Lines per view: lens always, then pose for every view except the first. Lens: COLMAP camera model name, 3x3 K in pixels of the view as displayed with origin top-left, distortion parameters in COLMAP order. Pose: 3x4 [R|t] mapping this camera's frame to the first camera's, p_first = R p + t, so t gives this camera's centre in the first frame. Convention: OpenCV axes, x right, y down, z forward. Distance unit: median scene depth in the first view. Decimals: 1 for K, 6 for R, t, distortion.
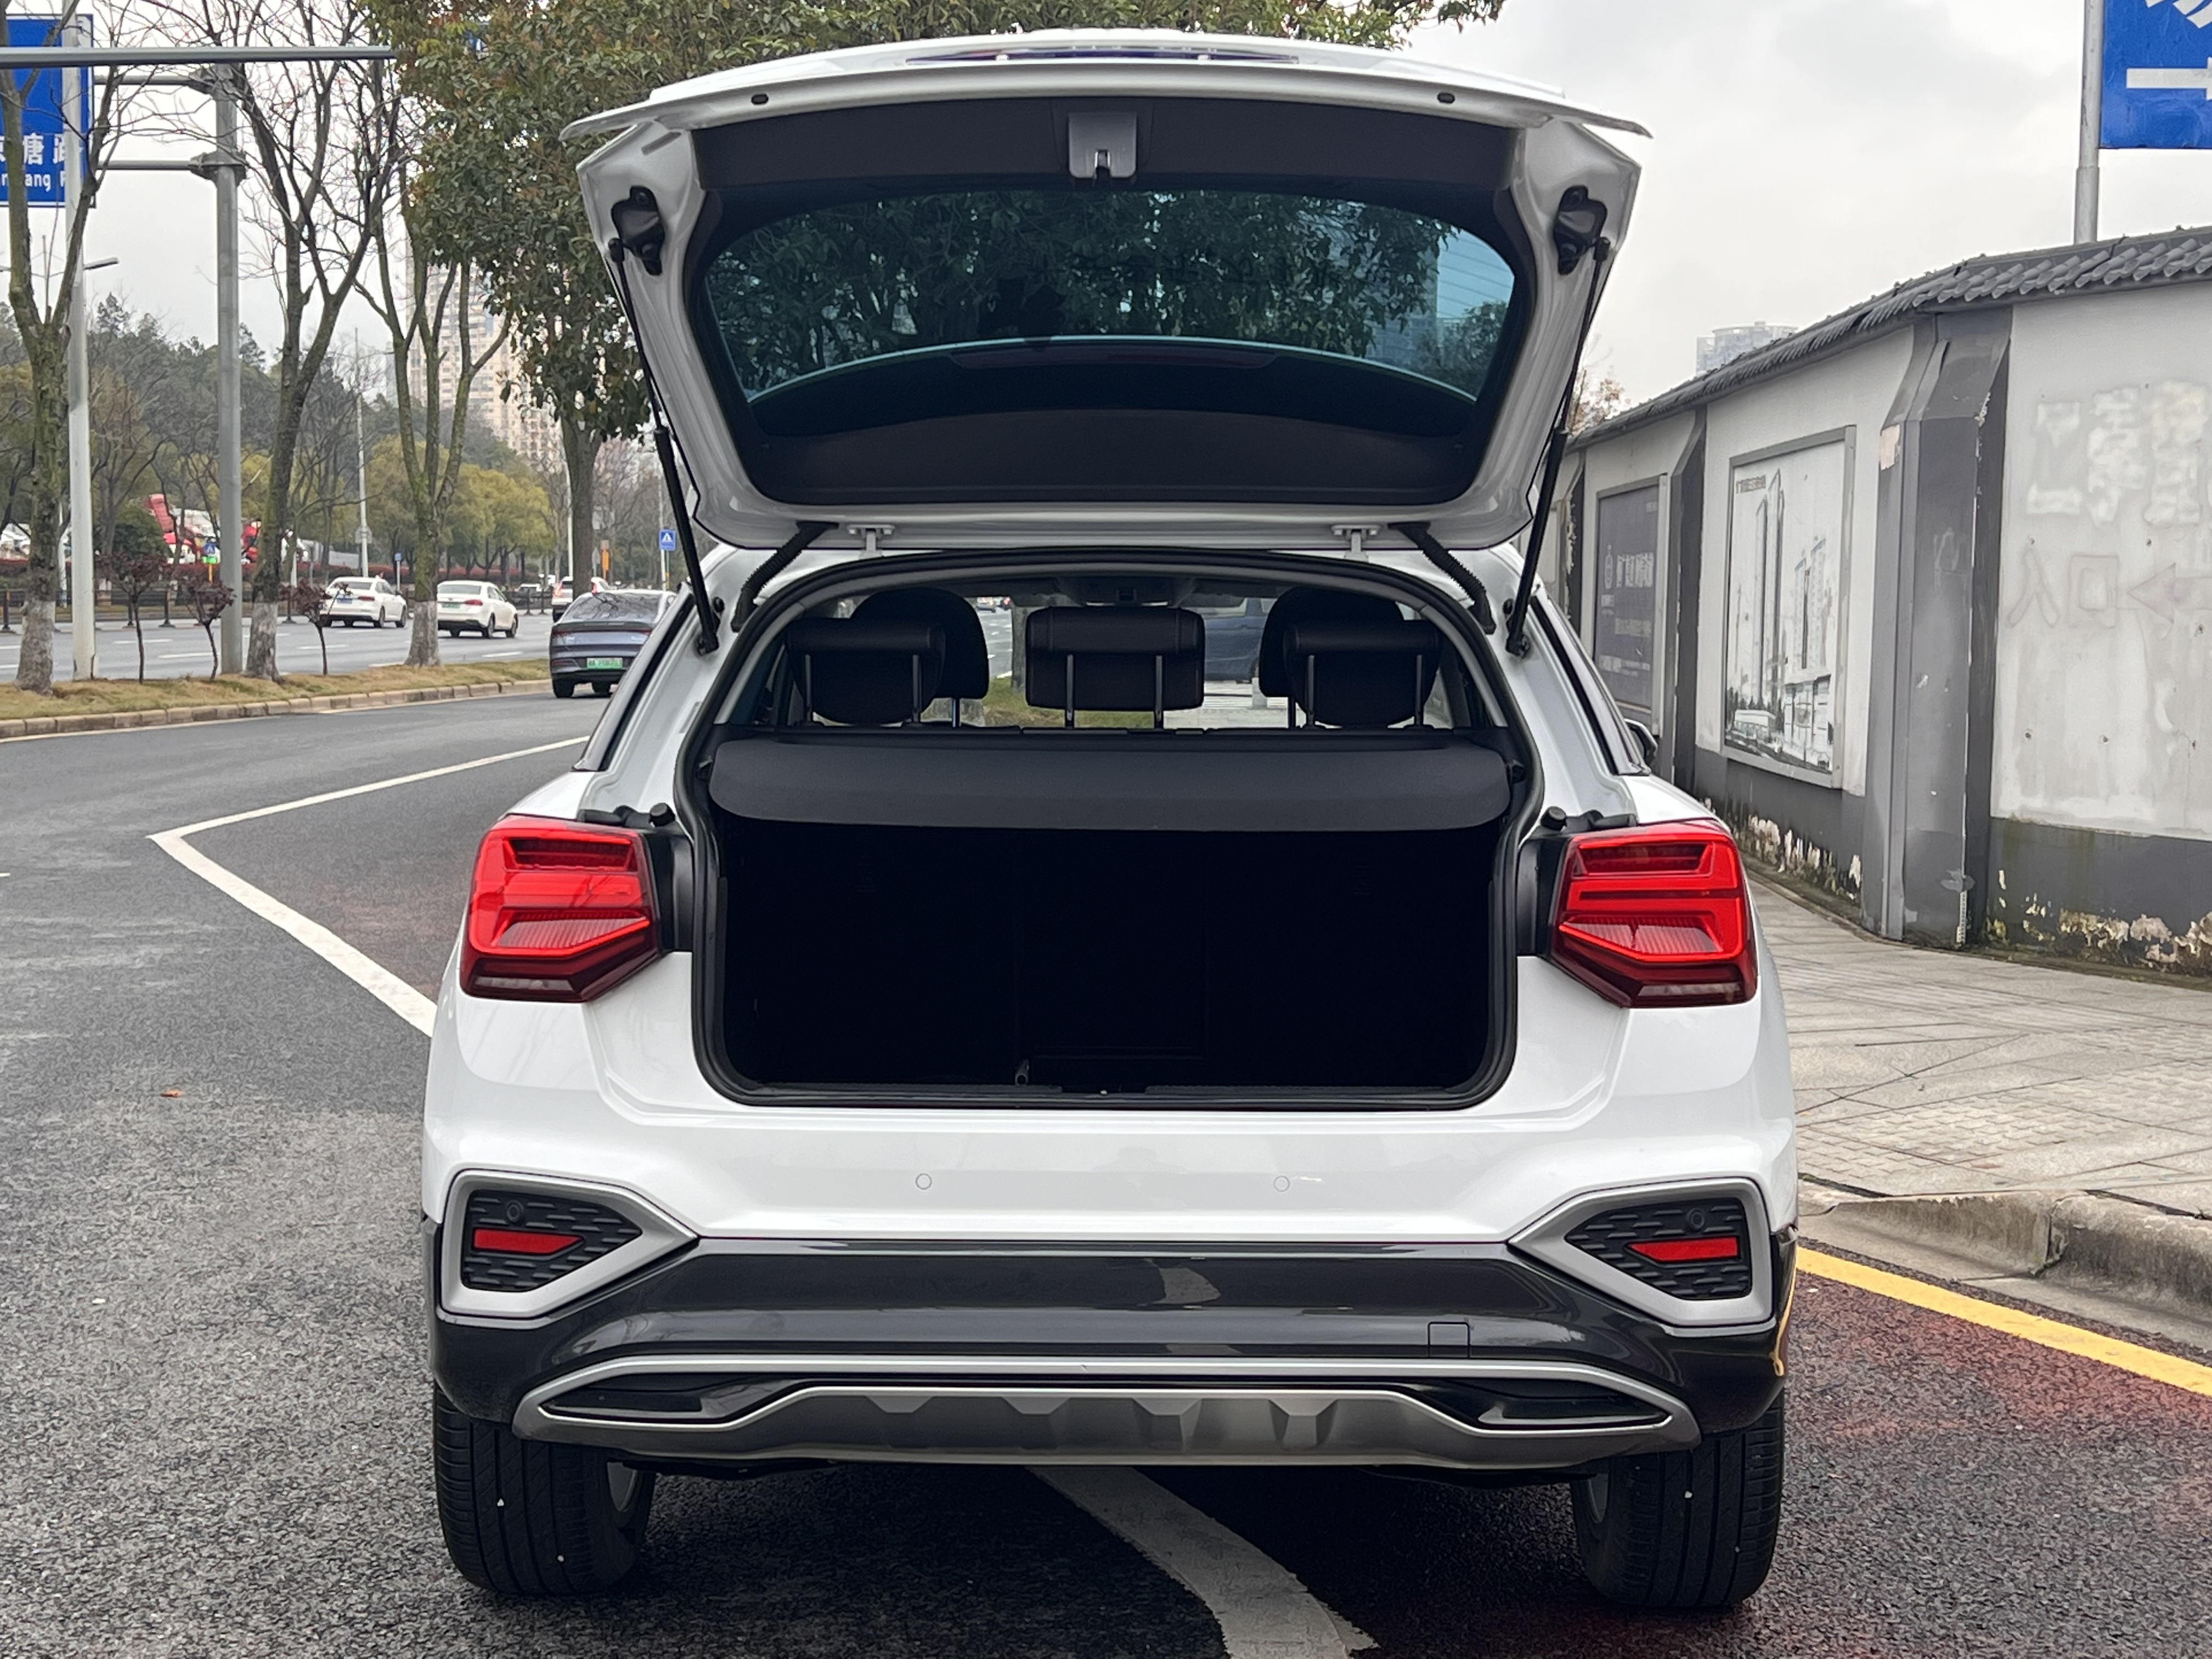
lens RADIAL K [[3492.2, 0, 1104.5], [0, 3492.2, 893.8], [0, 0, 1]] dist [0.168837, 0.000000]
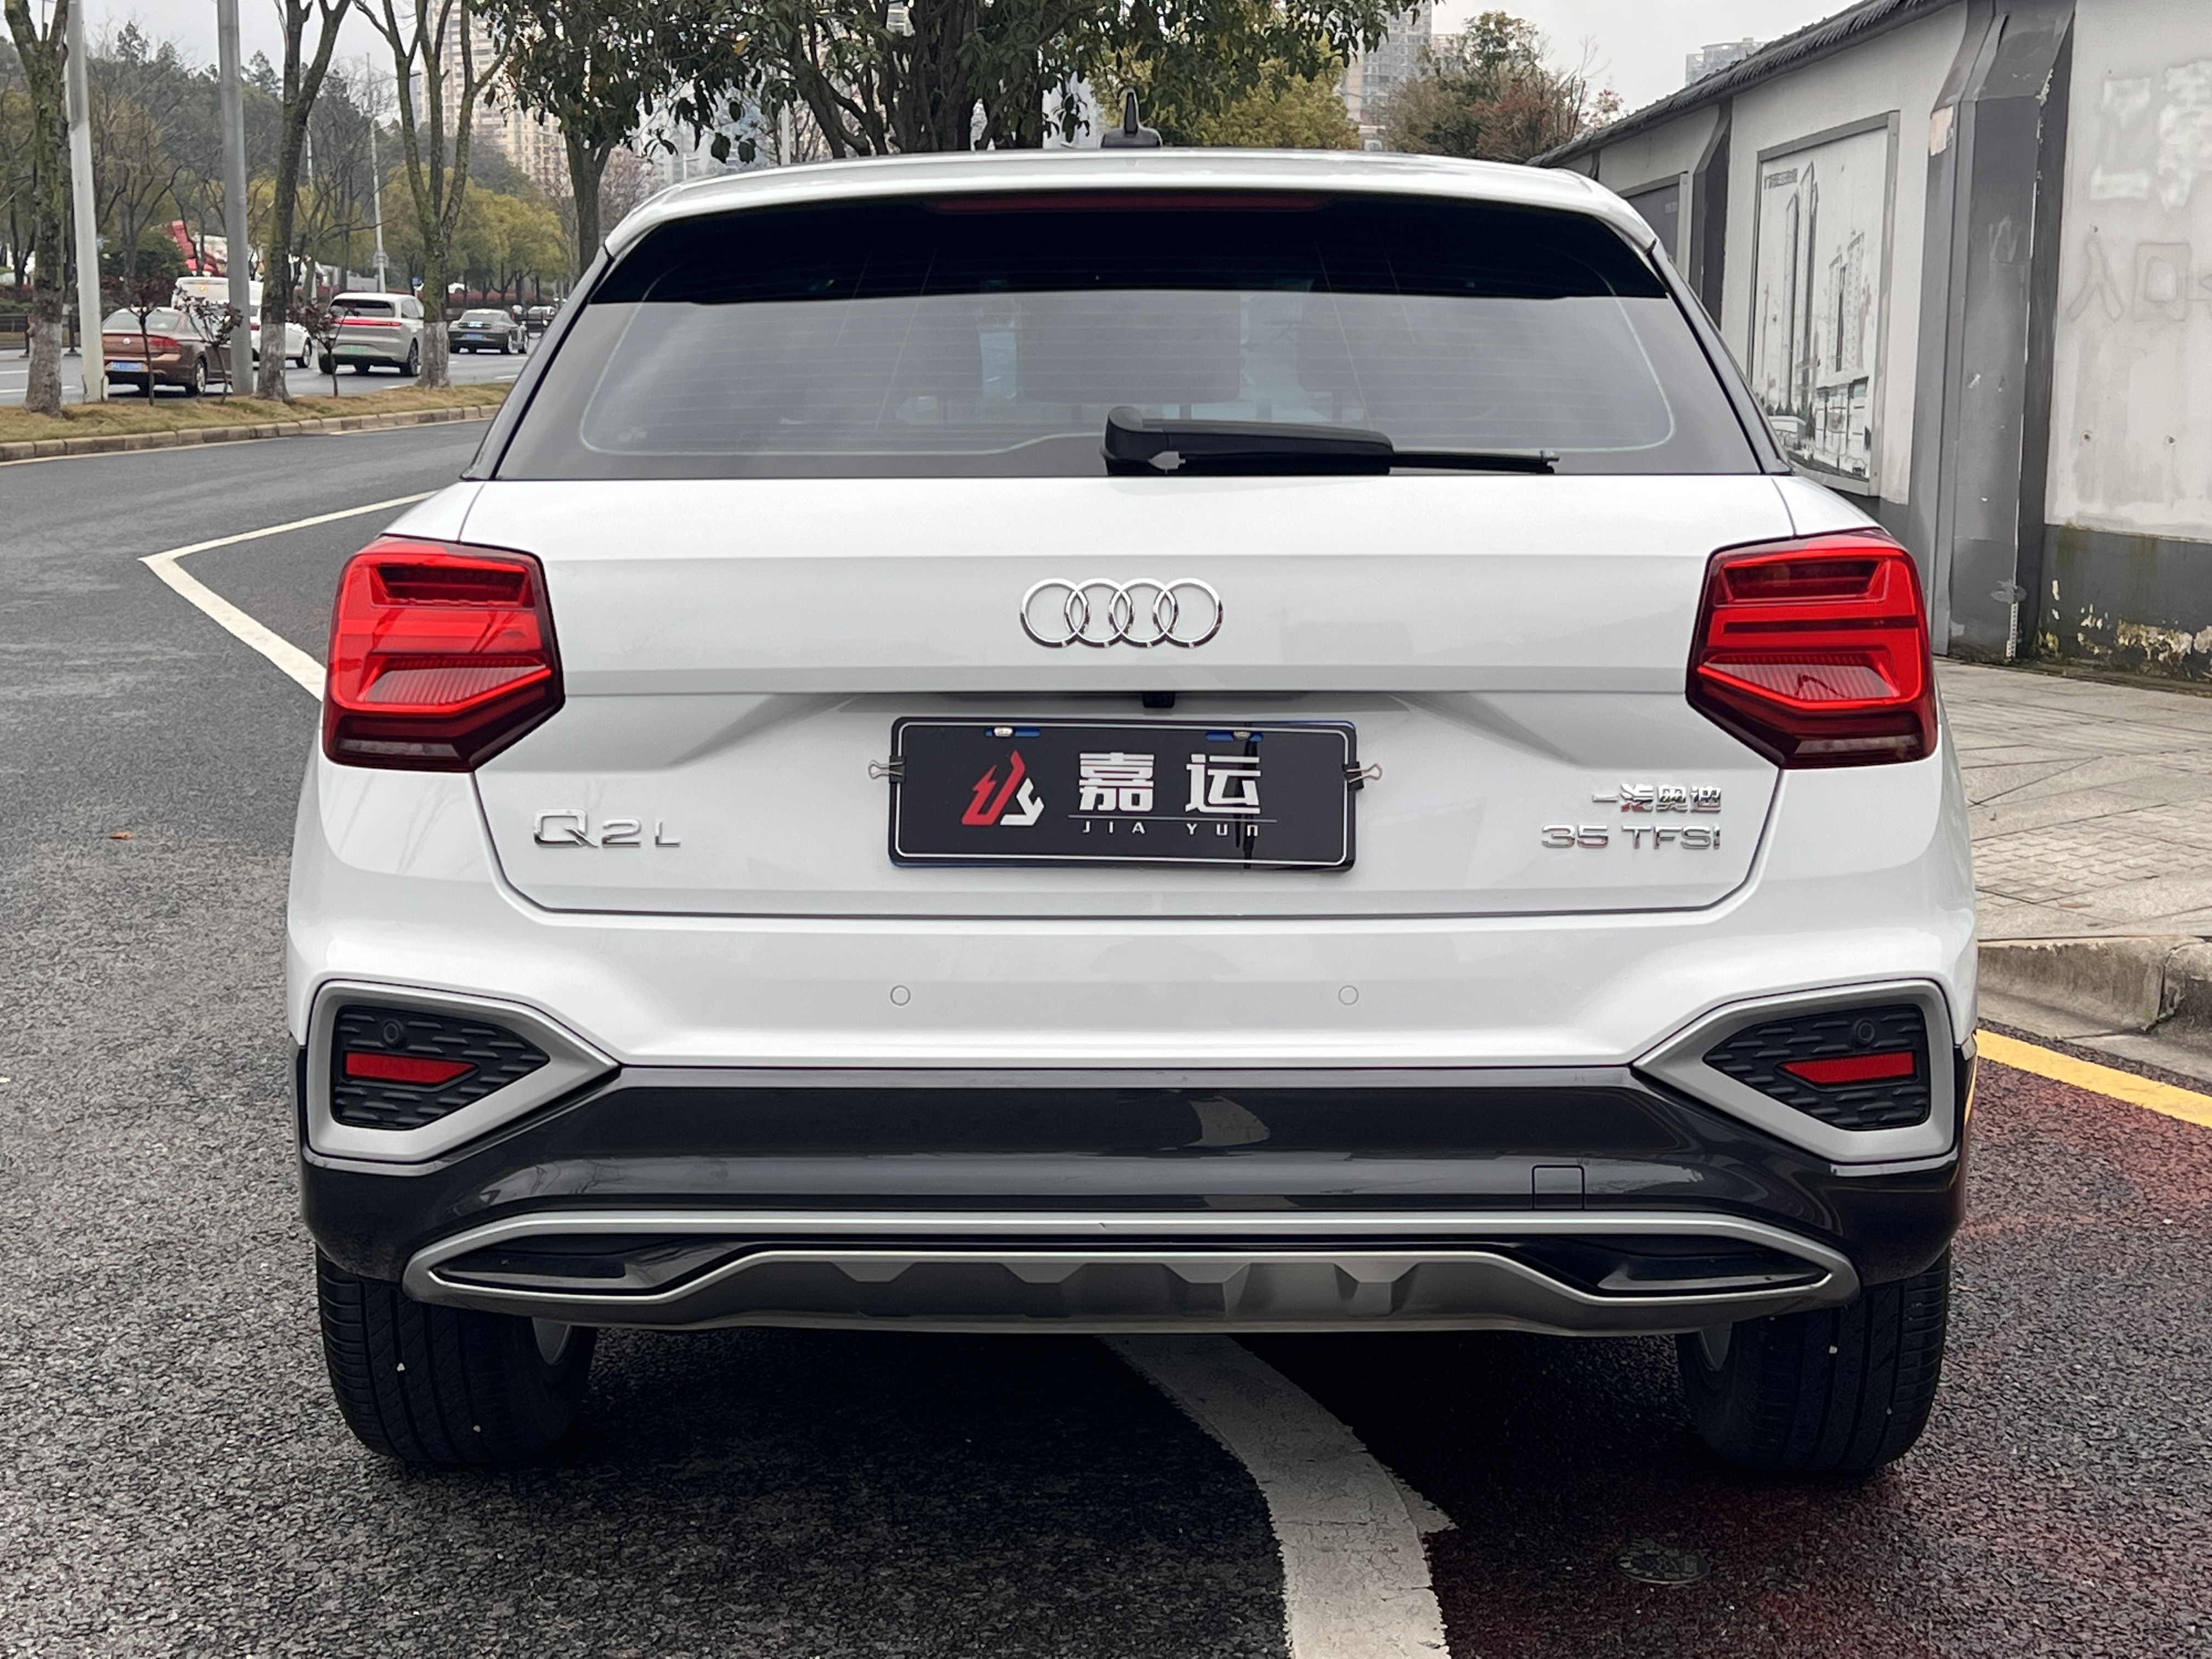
lens RADIAL K [[3361.9, 0, 1104.0], [0, 3361.9, 844.6], [0, 0, 1]] dist [0.107671, 0.000000]
pose [[0.999969, -0.007645, -0.001929, -0.001925], [0.007762, 0.997494, 0.070328, -0.003175], [0.001386, -0.070341, 0.997522, 0.134120]]
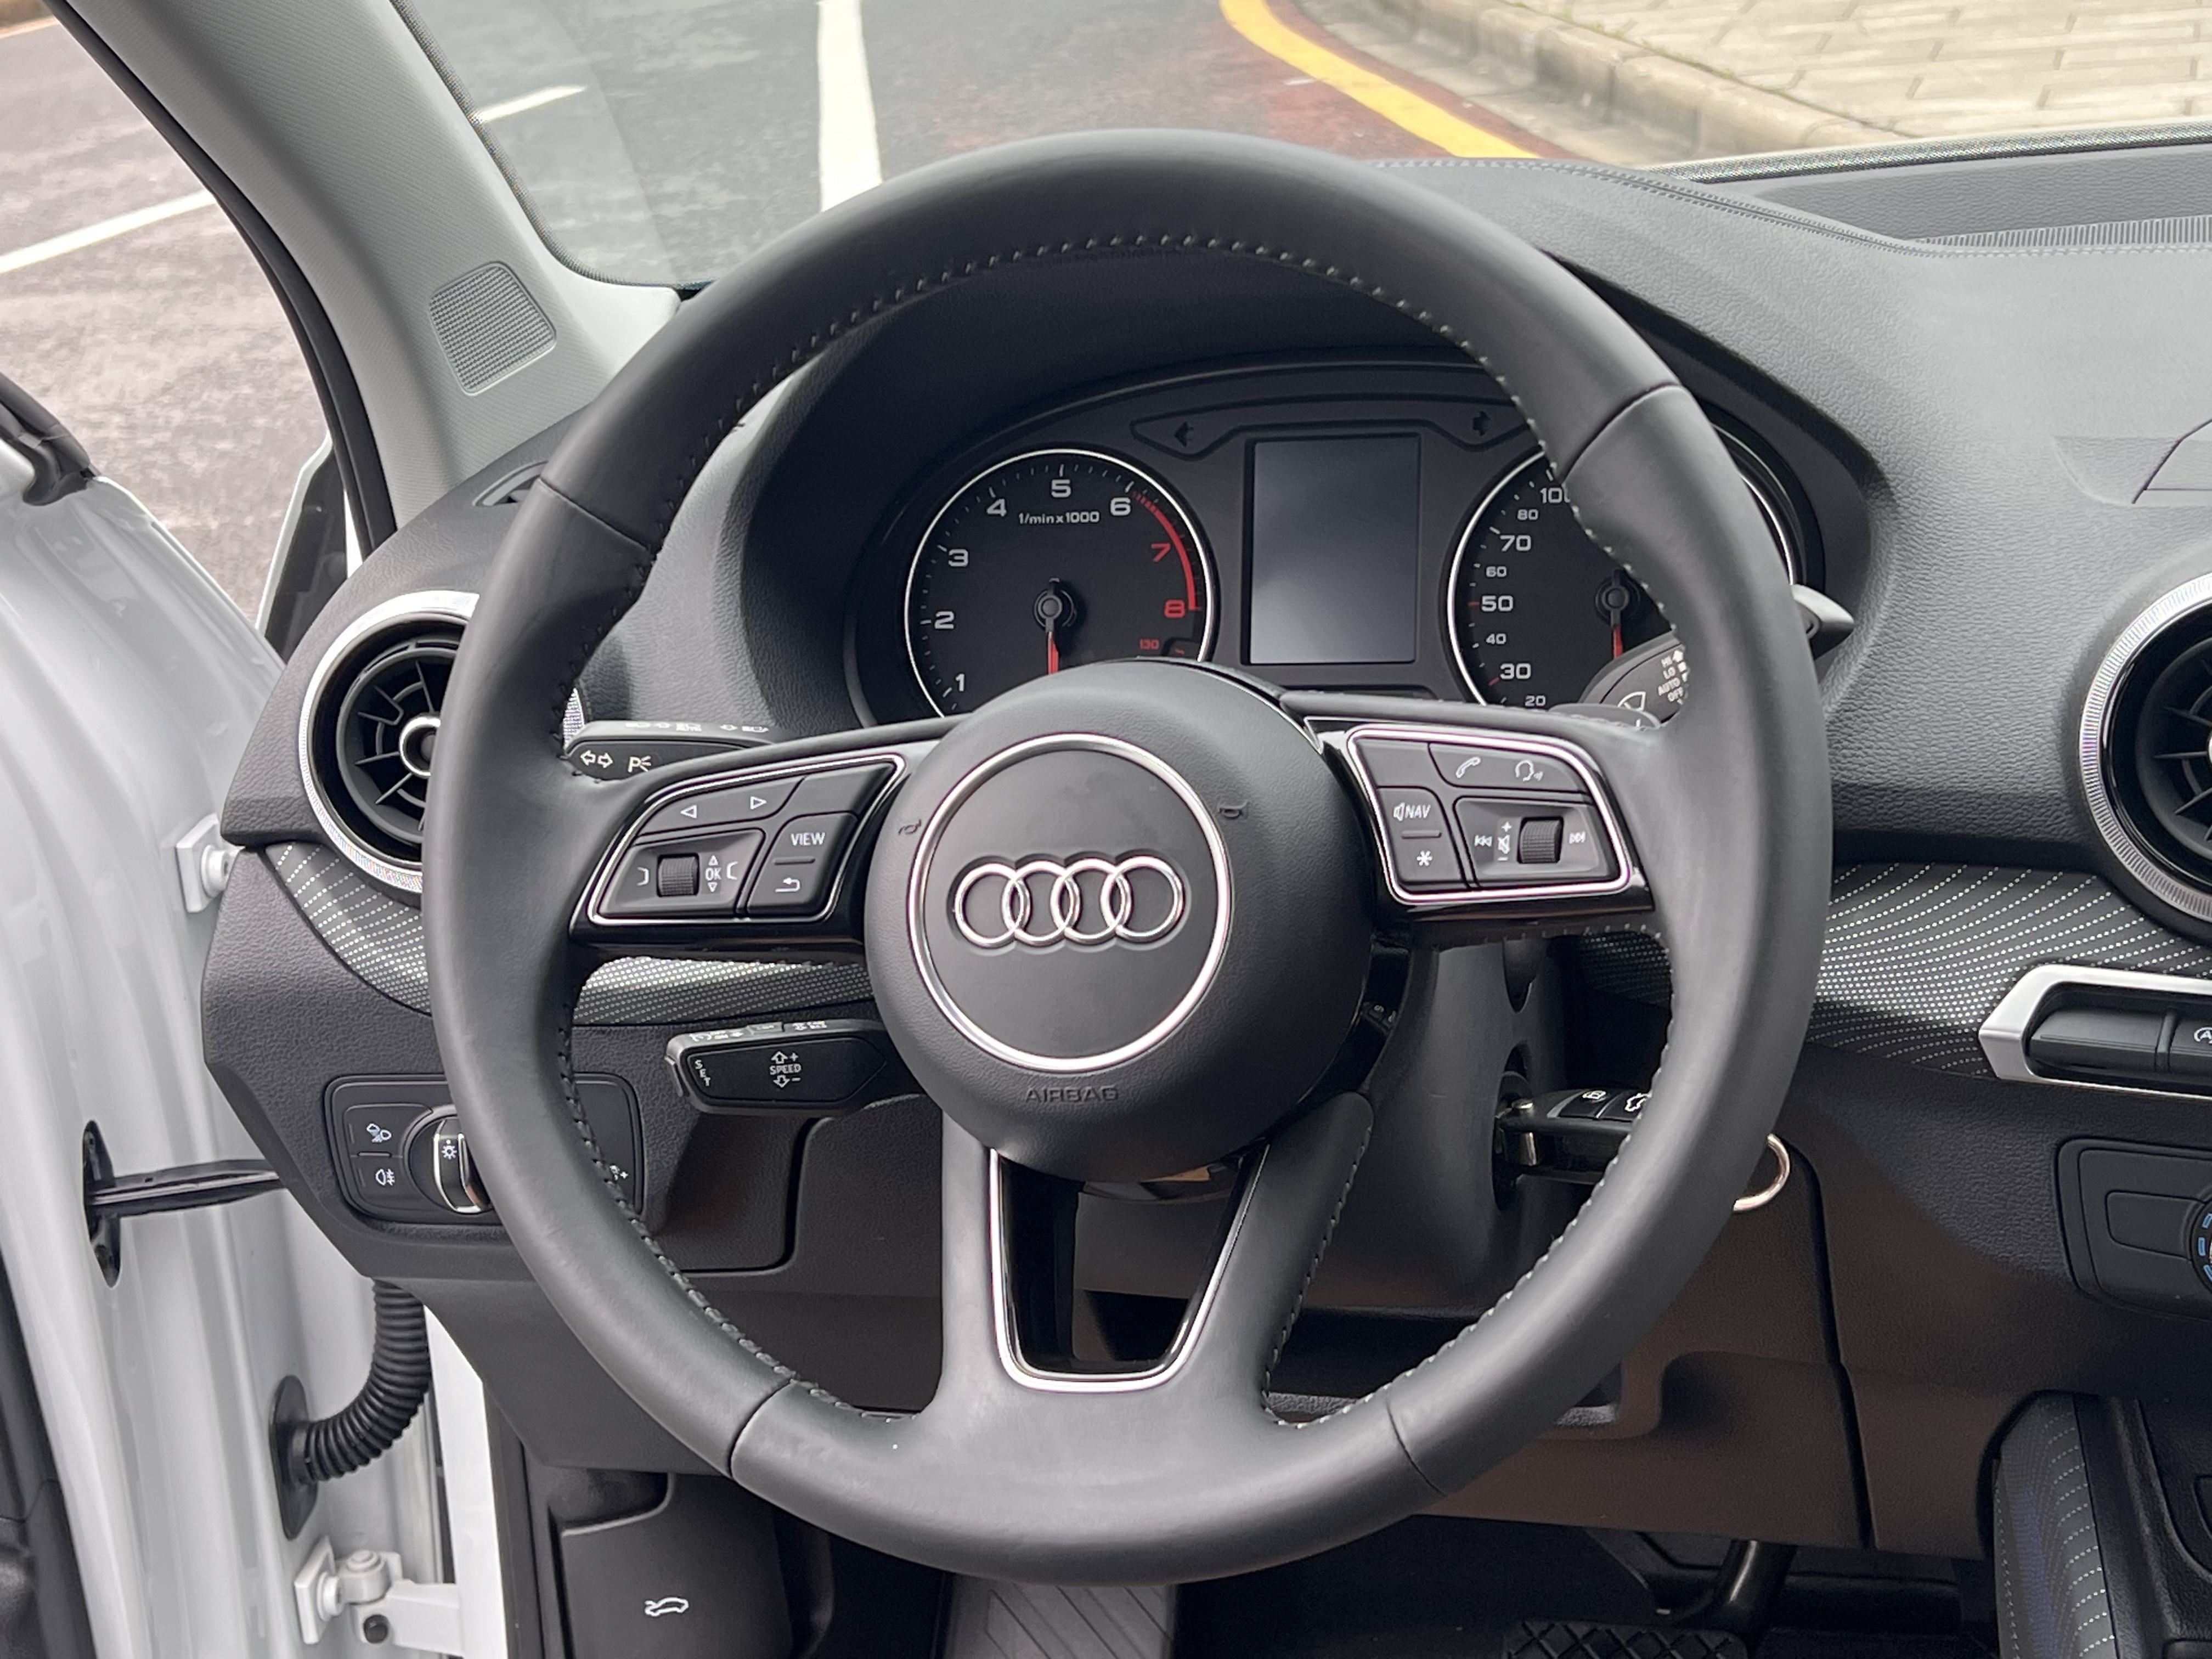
lens RADIAL K [[3361.9, 0, 1136.3], [0, 3361.9, 853.4], [0, 0, 1]] dist [0.107671, 0.000000]
pose [[0.959347, -0.004957, -0.282184, -0.006544], [0.079986, 0.963626, 0.255004, -0.052578], [0.270656, -0.267208, 0.924849, 0.784976]]
